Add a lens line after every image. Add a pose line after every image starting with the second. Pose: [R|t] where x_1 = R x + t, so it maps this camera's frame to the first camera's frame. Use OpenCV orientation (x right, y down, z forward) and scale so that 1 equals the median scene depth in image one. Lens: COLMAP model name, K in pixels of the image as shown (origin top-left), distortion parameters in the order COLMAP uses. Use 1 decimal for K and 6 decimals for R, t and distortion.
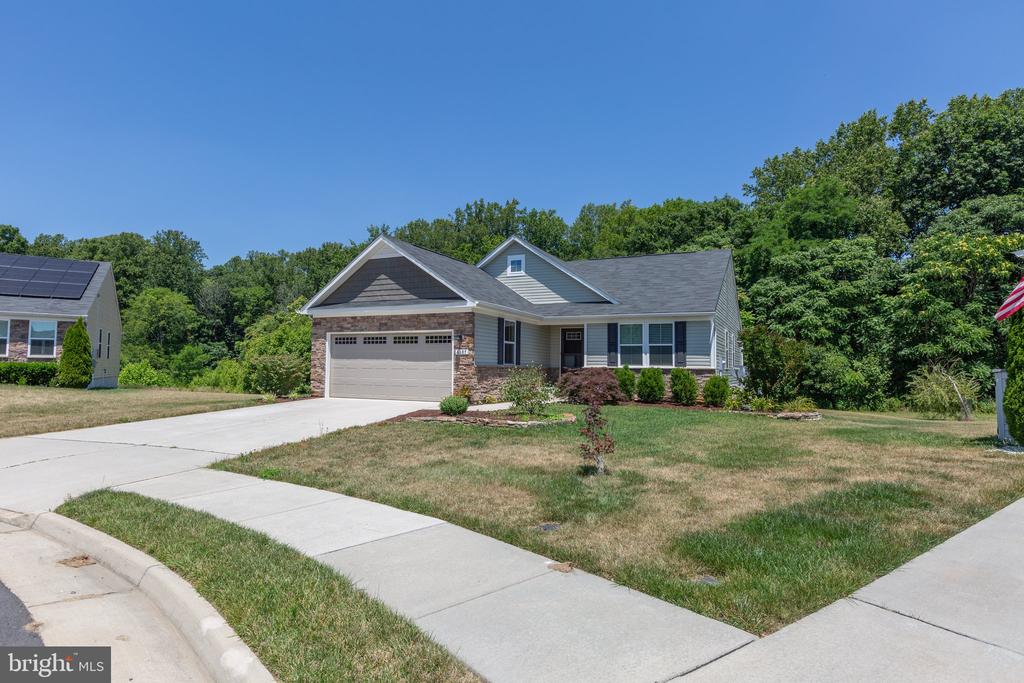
lens RADIAL K [[562.4, 0, 473.6], [0, 562.4, 344.7], [0, 0, 1]] dist [0.002160, 0.002553]
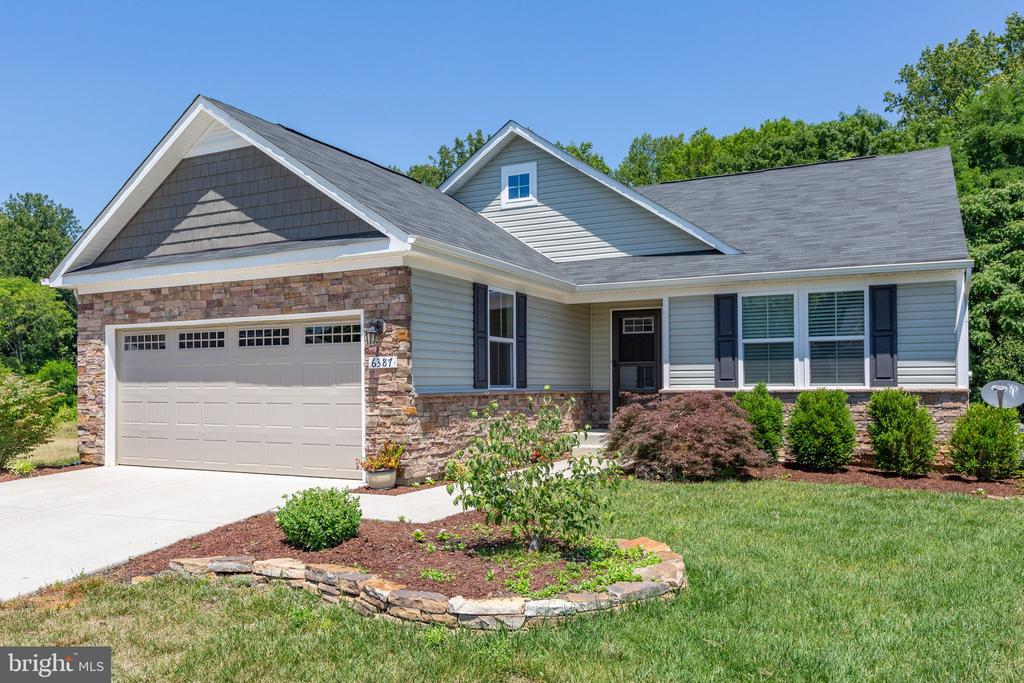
lens RADIAL K [[780.2, 0, 478.8], [0, 780.2, 381.2], [0, 0, 1]] dist [0.002839, -0.002048]
pose [[0.999834, -0.018224, -0.000750, 0.044049], [0.018240, 0.999169, 0.036455, 0.006161], [0.000085, -0.036462, 0.999335, 0.359235]]
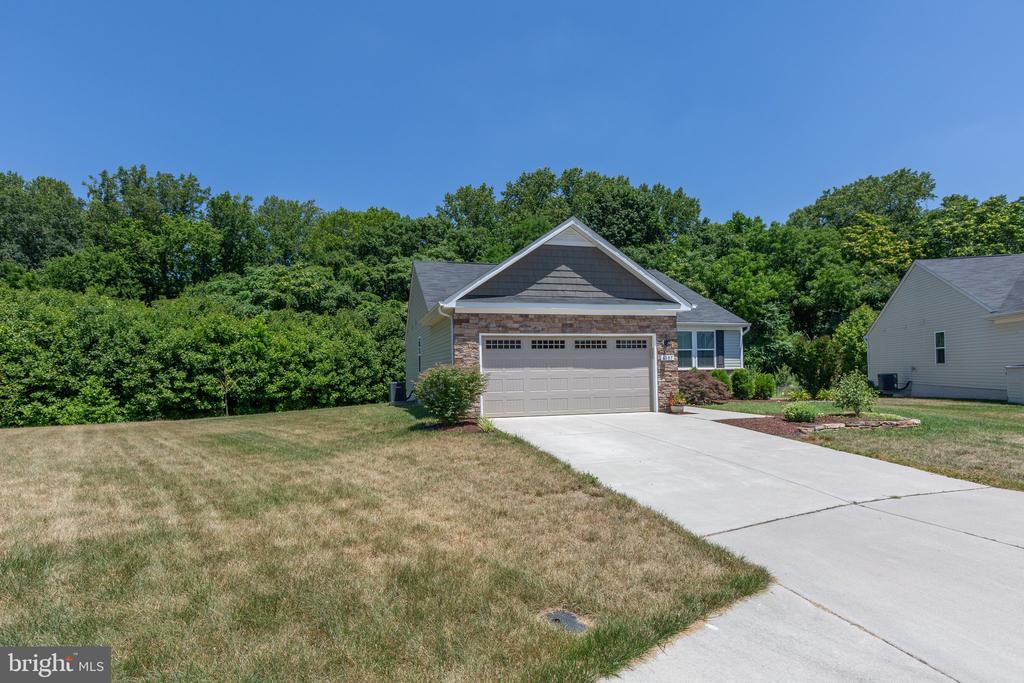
lens RADIAL K [[545.0, 0, 472.1], [0, 545.0, 363.3], [0, 0, 1]] dist [0.001850, 0.000256]
pose [[0.746944, -0.017434, 0.664659, -0.753851], [-0.003766, 0.999529, 0.030450, -0.003699], [-0.664877, -0.025247, 0.746526, 0.458835]]
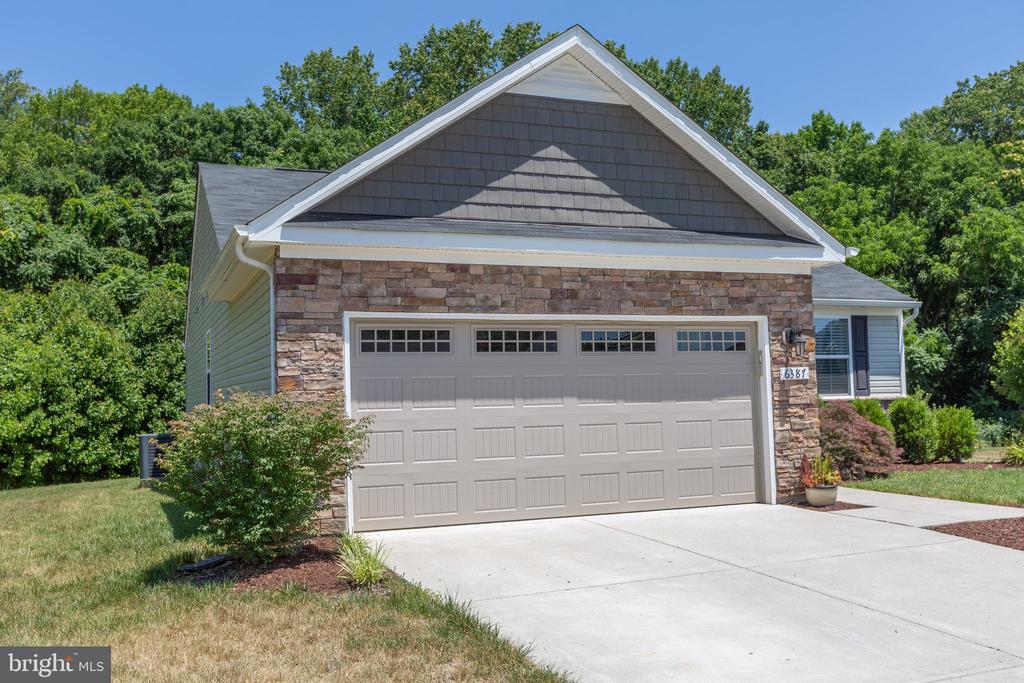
lens RADIAL K [[990.4, 0, 461.0], [0, 990.4, 342.9], [0, 0, 1]] dist [-0.009220, -0.009711]
pose [[0.656868, 0.013452, 0.753885, -0.606007], [-0.000869, 0.999854, -0.017083, 0.003083], [-0.754005, 0.010566, 0.656784, 0.617235]]
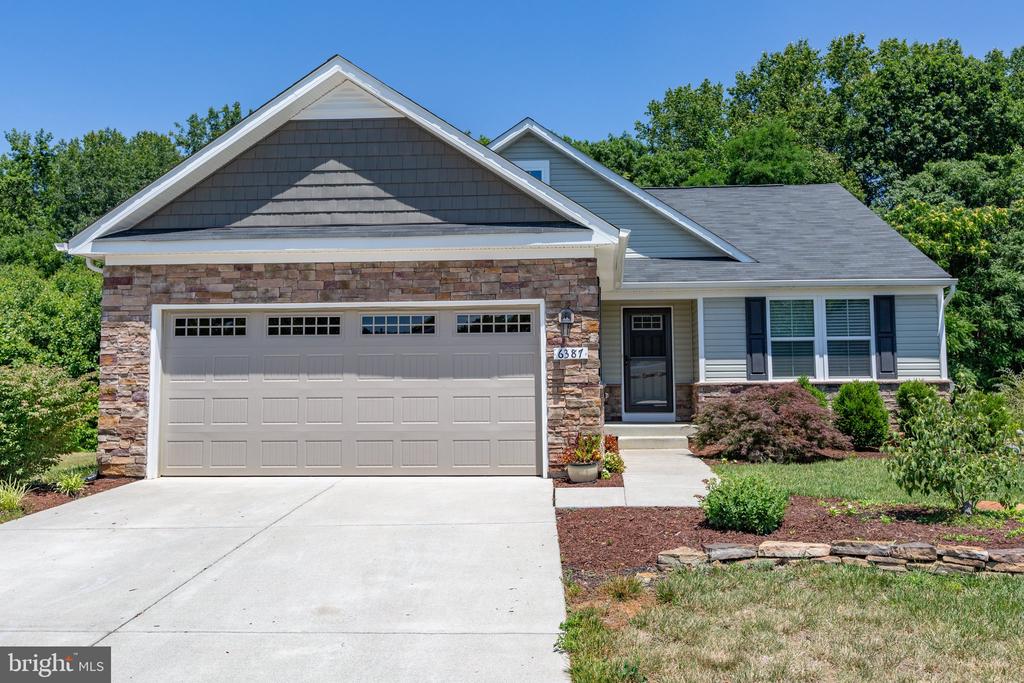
lens RADIAL K [[815.5, 0, 528.7], [0, 815.5, 319.0], [0, 0, 1]] dist [0.006458, -0.009267]
pose [[0.913638, 0.011077, 0.406378, -0.252521], [0.002616, 0.999448, -0.033124, 0.006510], [-0.406520, 0.031326, 0.913105, 0.398137]]
